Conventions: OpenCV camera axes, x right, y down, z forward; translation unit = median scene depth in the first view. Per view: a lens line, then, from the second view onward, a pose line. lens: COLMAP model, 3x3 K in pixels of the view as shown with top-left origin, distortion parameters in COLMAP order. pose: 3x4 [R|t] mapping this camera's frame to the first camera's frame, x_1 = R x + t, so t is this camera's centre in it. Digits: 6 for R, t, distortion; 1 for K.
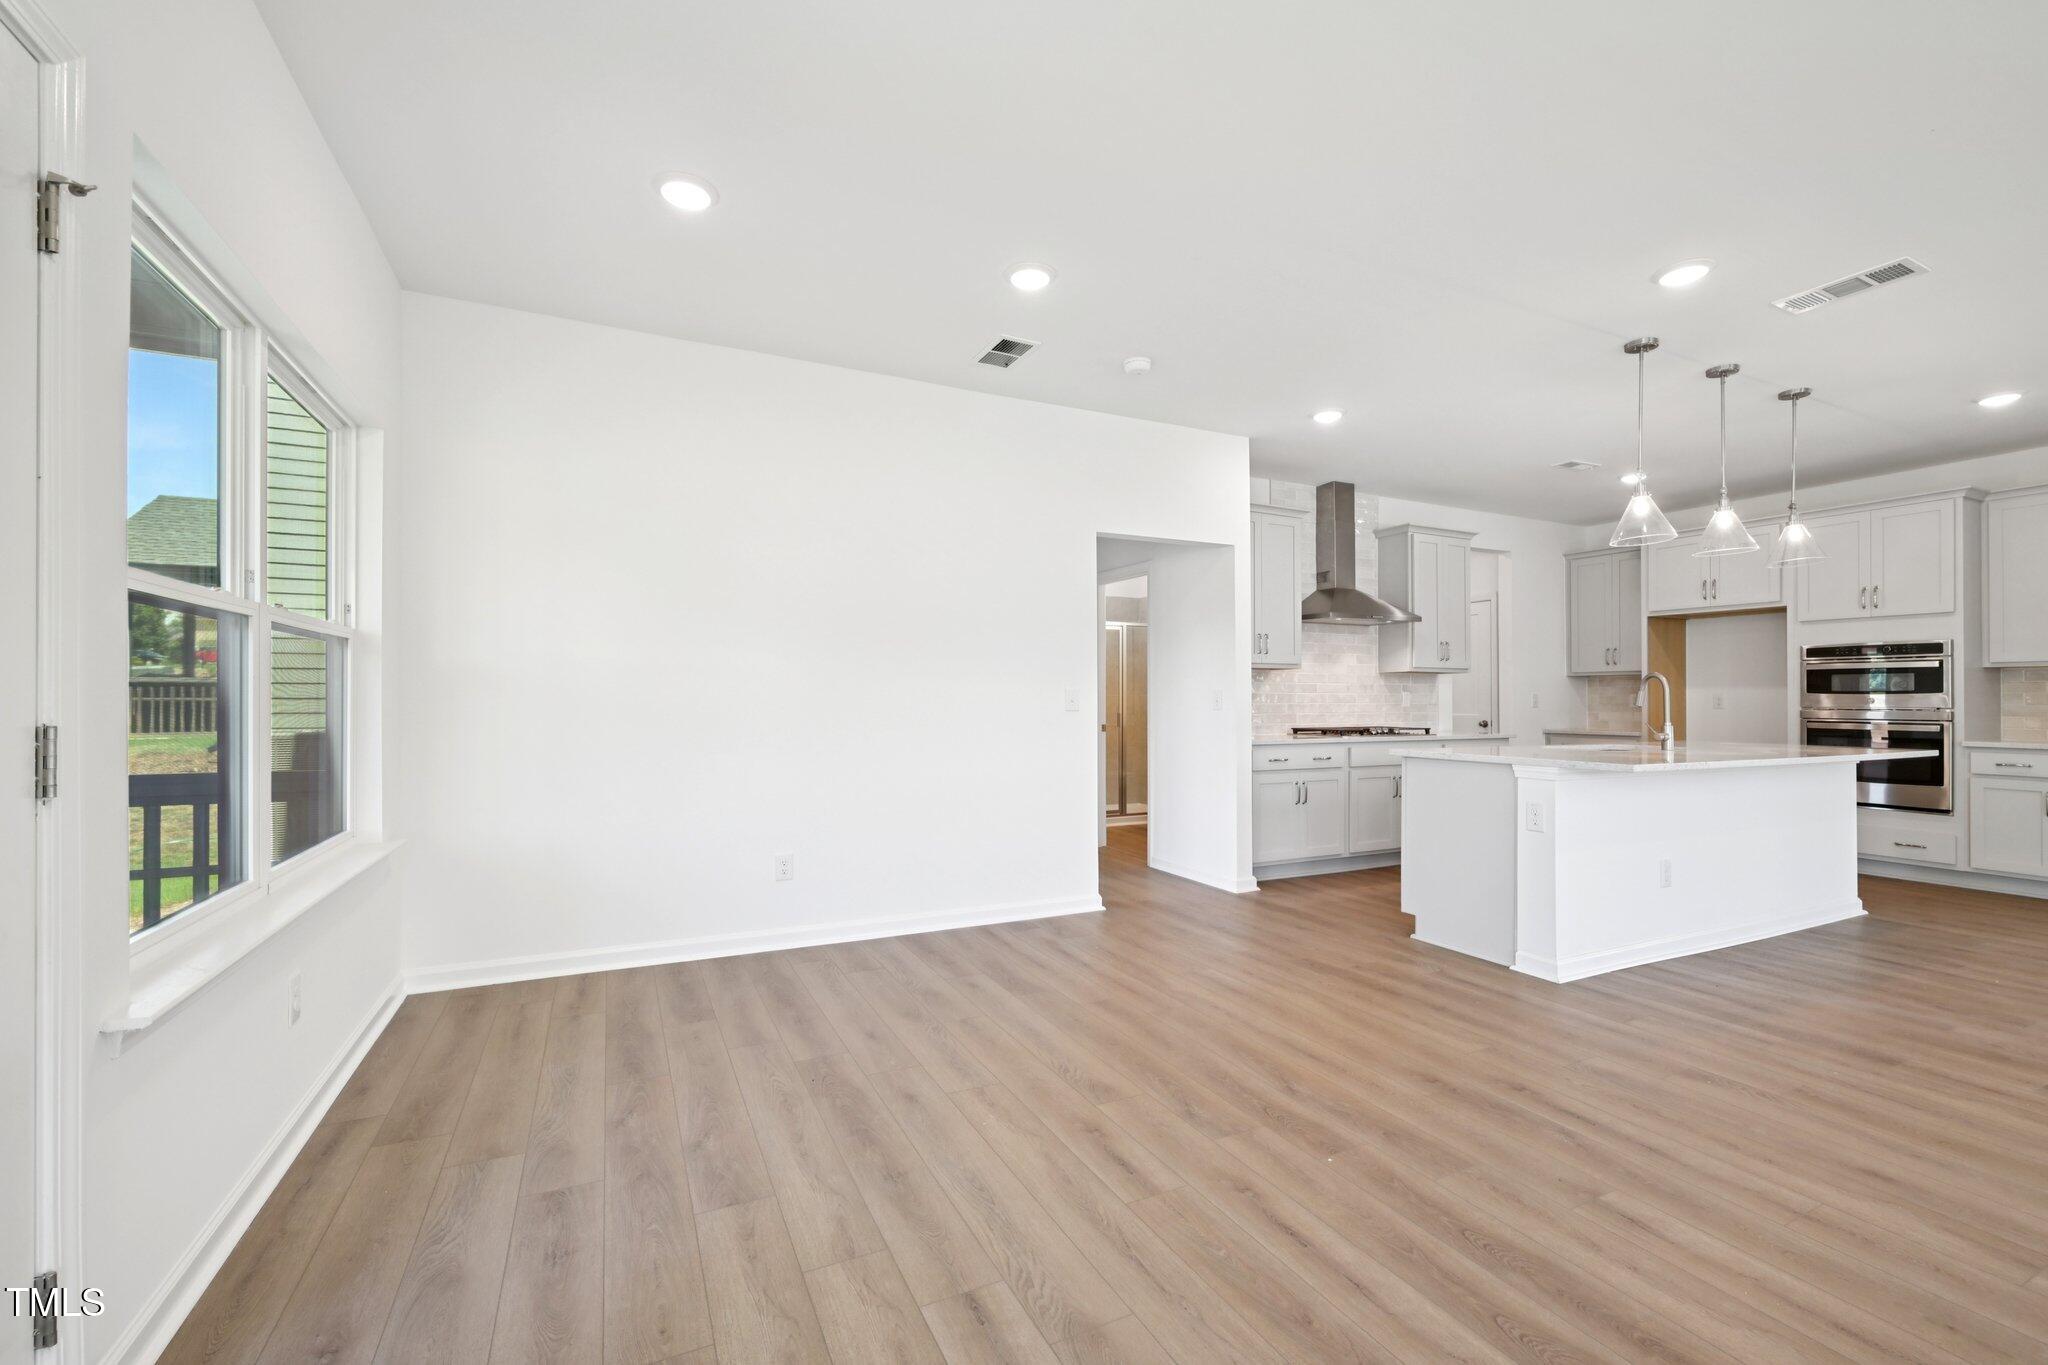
lens RADIAL K [[876.0, 0, 1008.9], [0, 876.0, 692.3], [0, 0, 1]] dist [-0.004357, 0.001330]
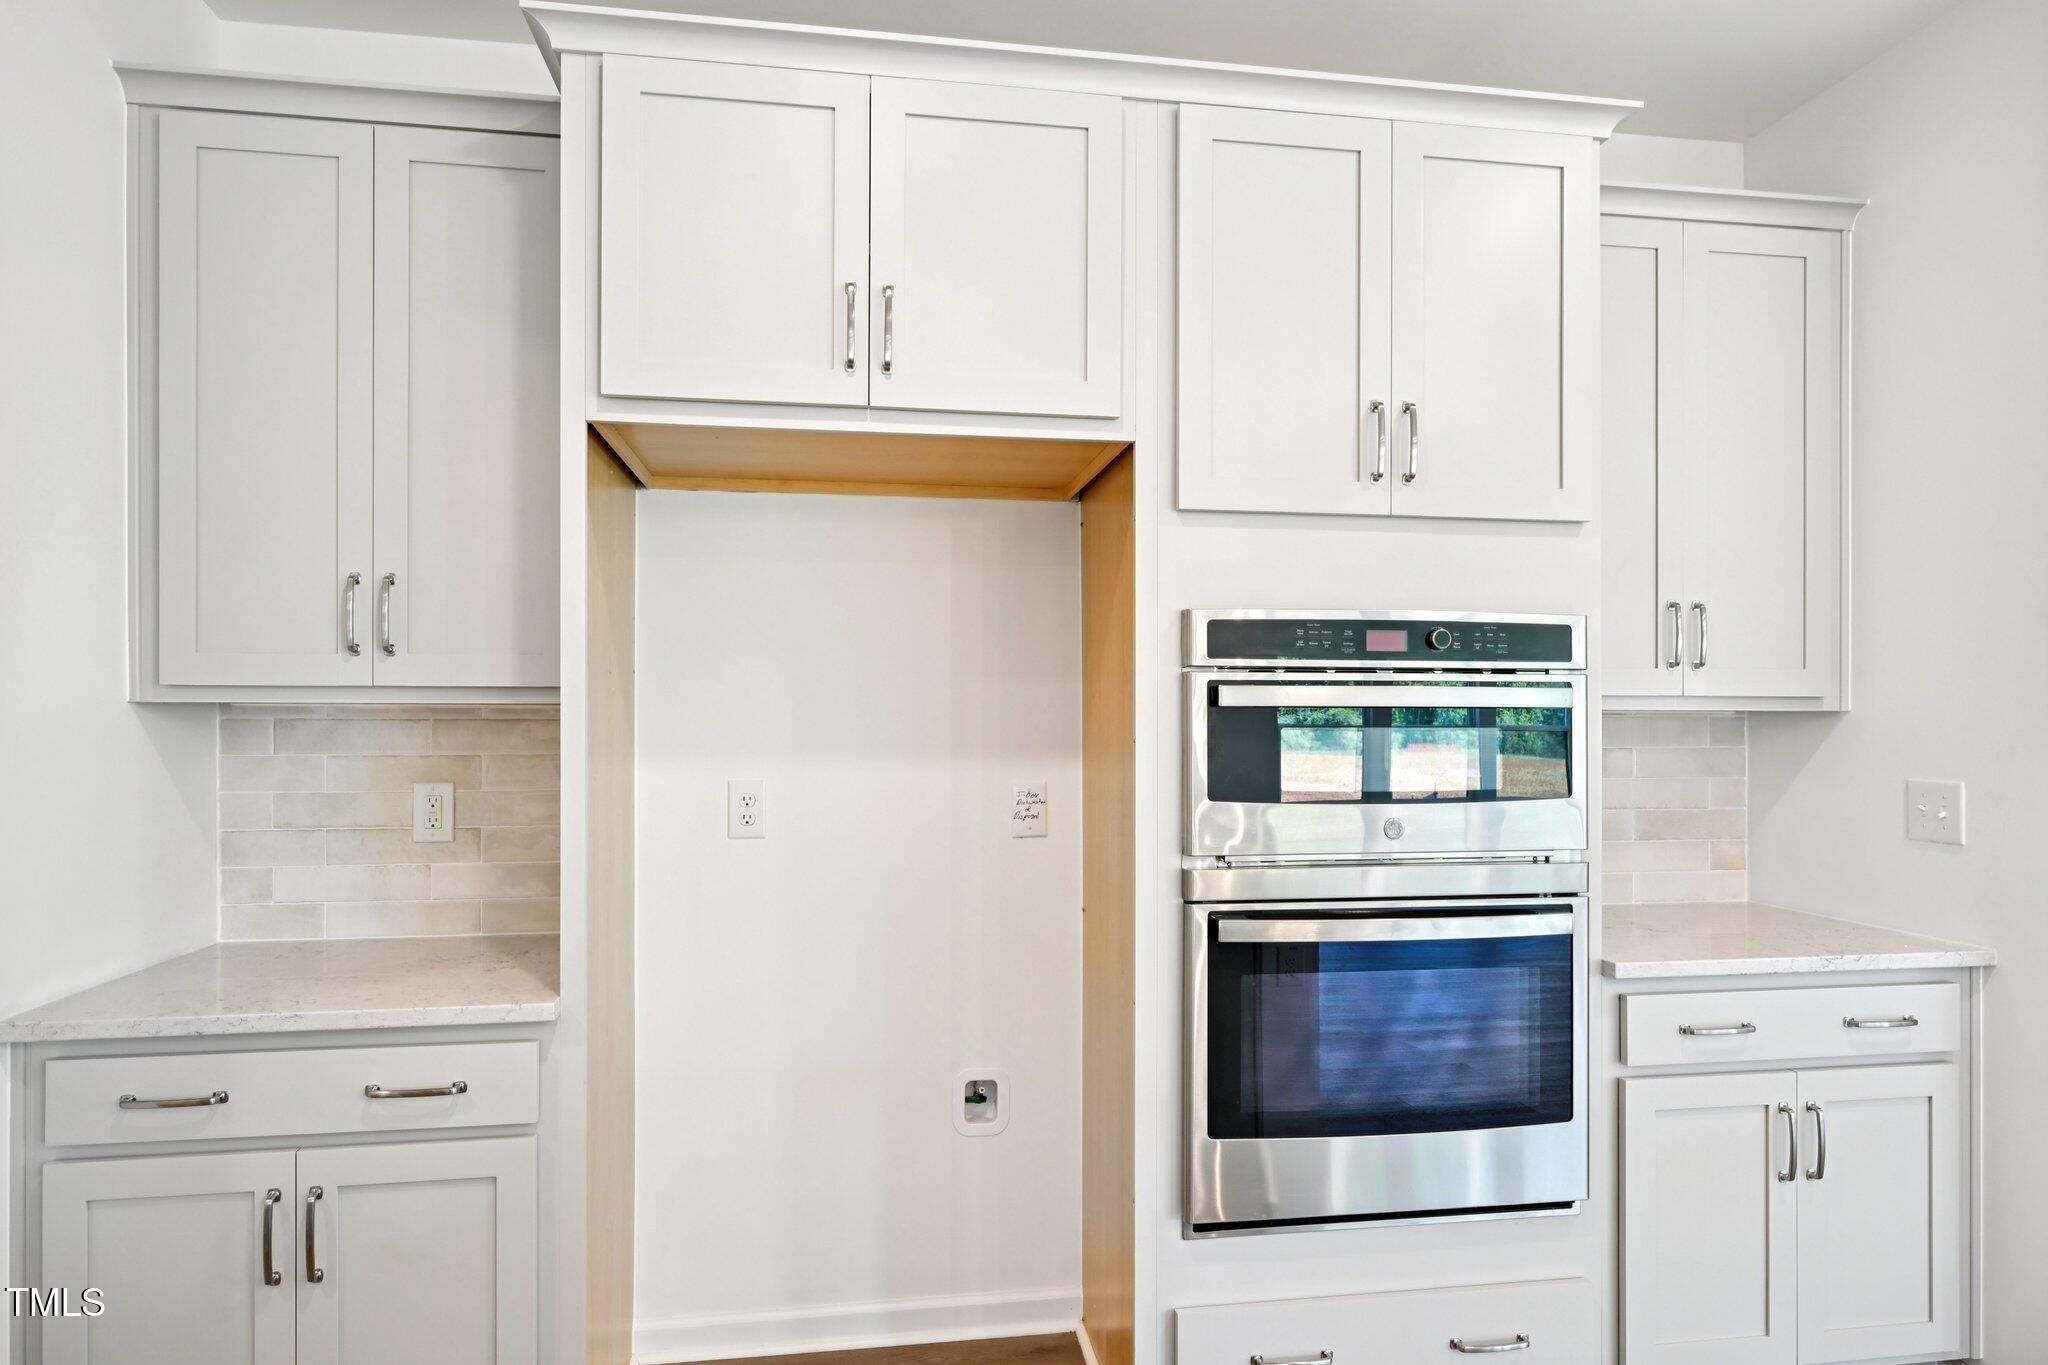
lens RADIAL K [[1216.3, 0, 1012.2], [0, 1216.3, 715.9], [0, 0, 1]] dist [-0.006675, -0.000524]
pose [[0.295404, -0.004812, 0.955360, 0.535126], [-0.009311, 0.999925, 0.007915, -0.023681], [-0.955327, -0.011234, 0.295337, 0.896007]]
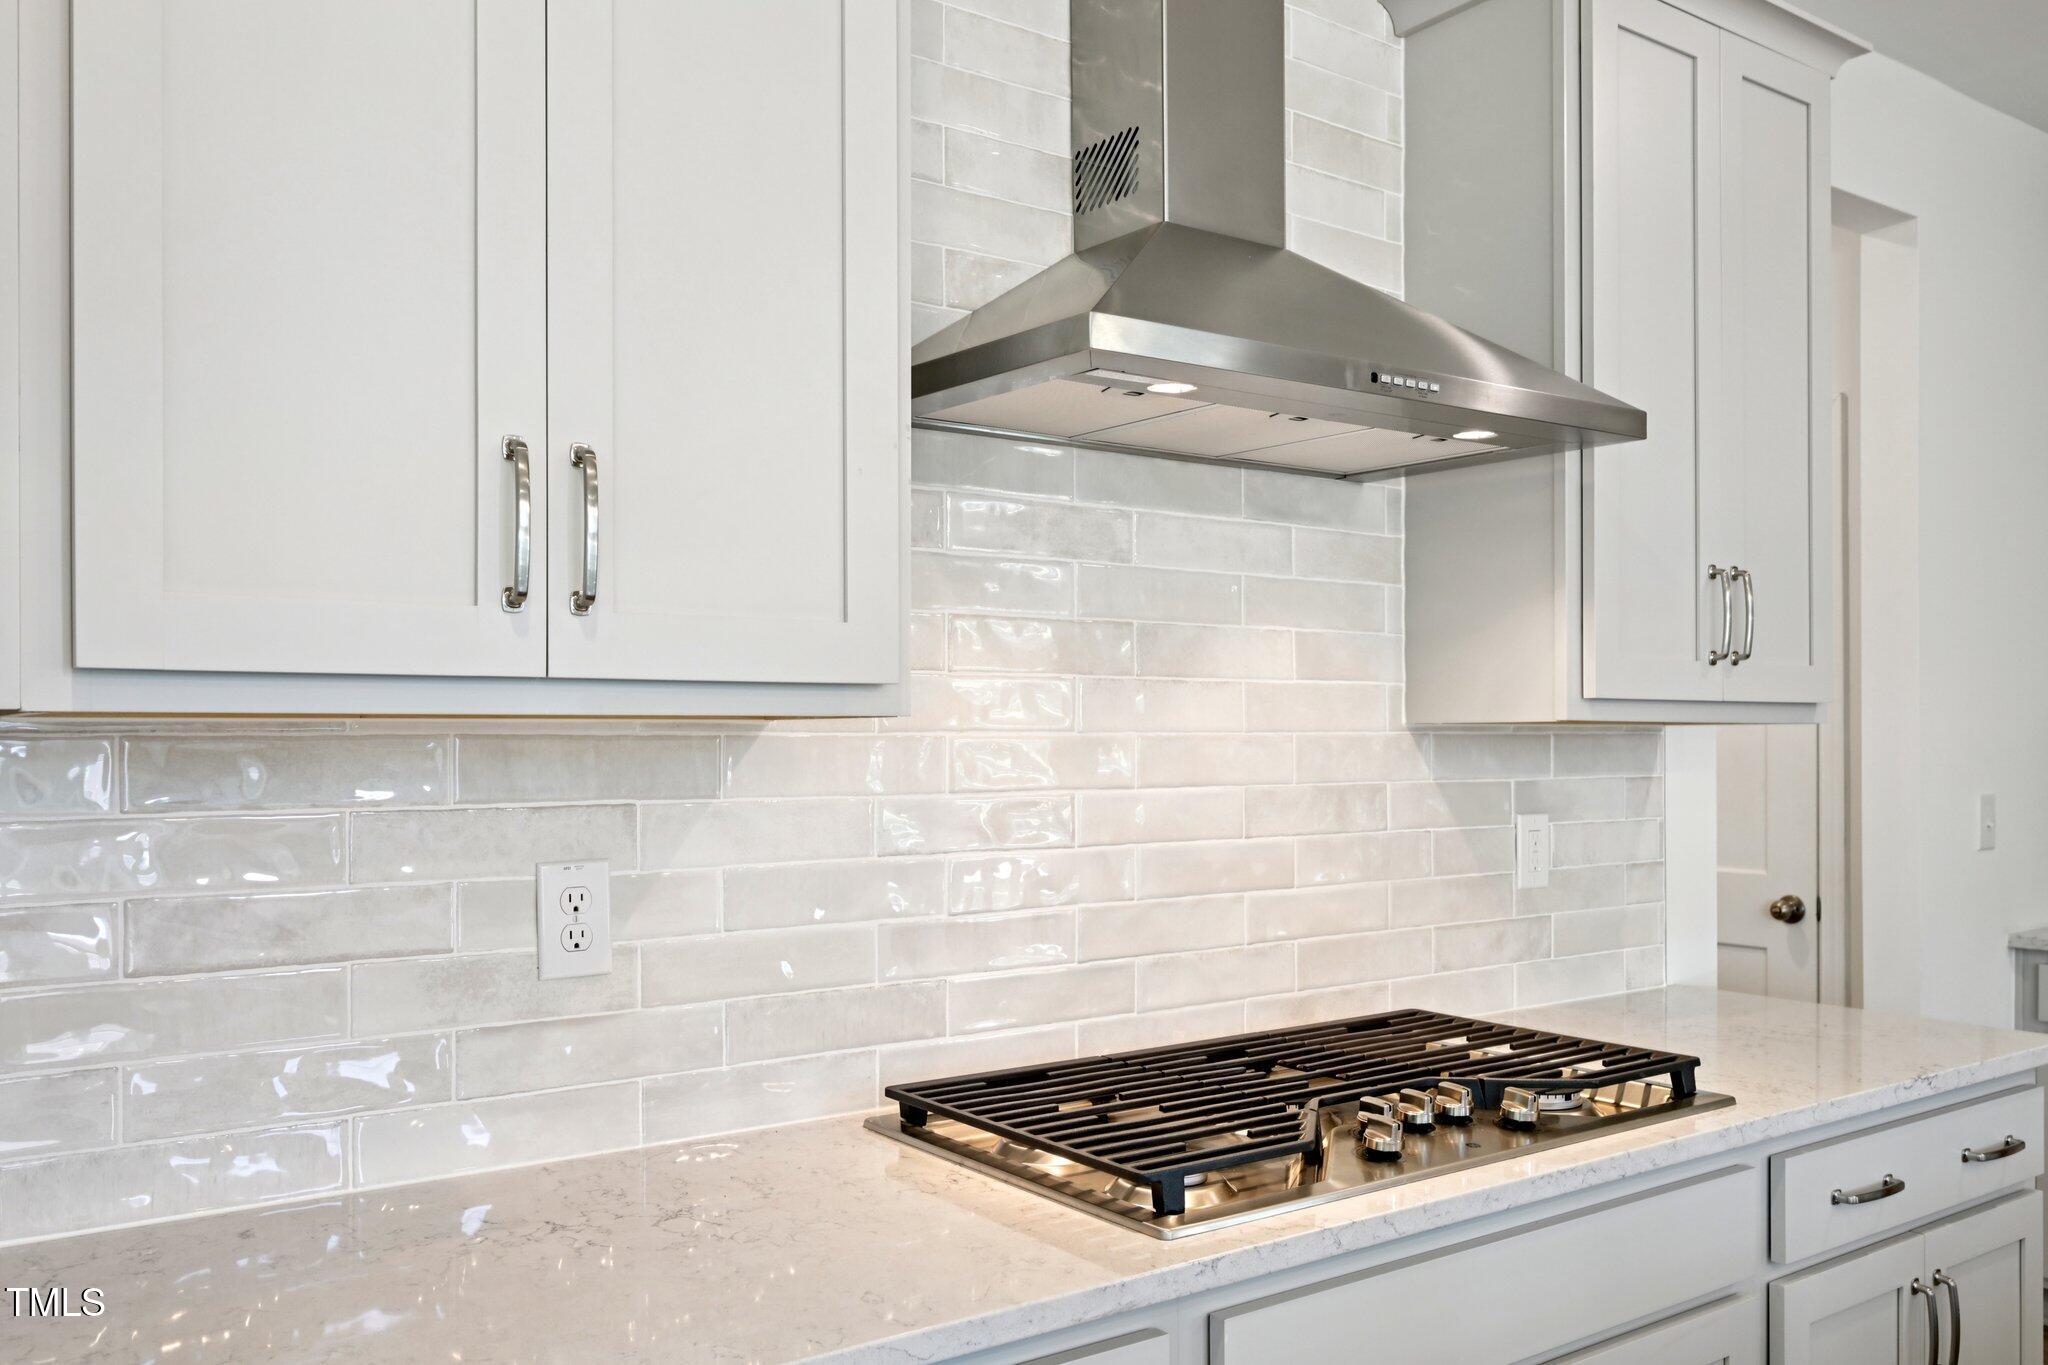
lens RADIAL K [[1644.5, 0, 1012.3], [0, 1644.5, 730.3], [0, 0, 1]] dist [-0.013435, -0.001672]
pose [[0.984324, -0.002758, 0.176350, 0.288081], [0.001337, 0.999966, 0.008178, -0.025326], [-0.176367, -0.007814, 0.984293, 0.695840]]
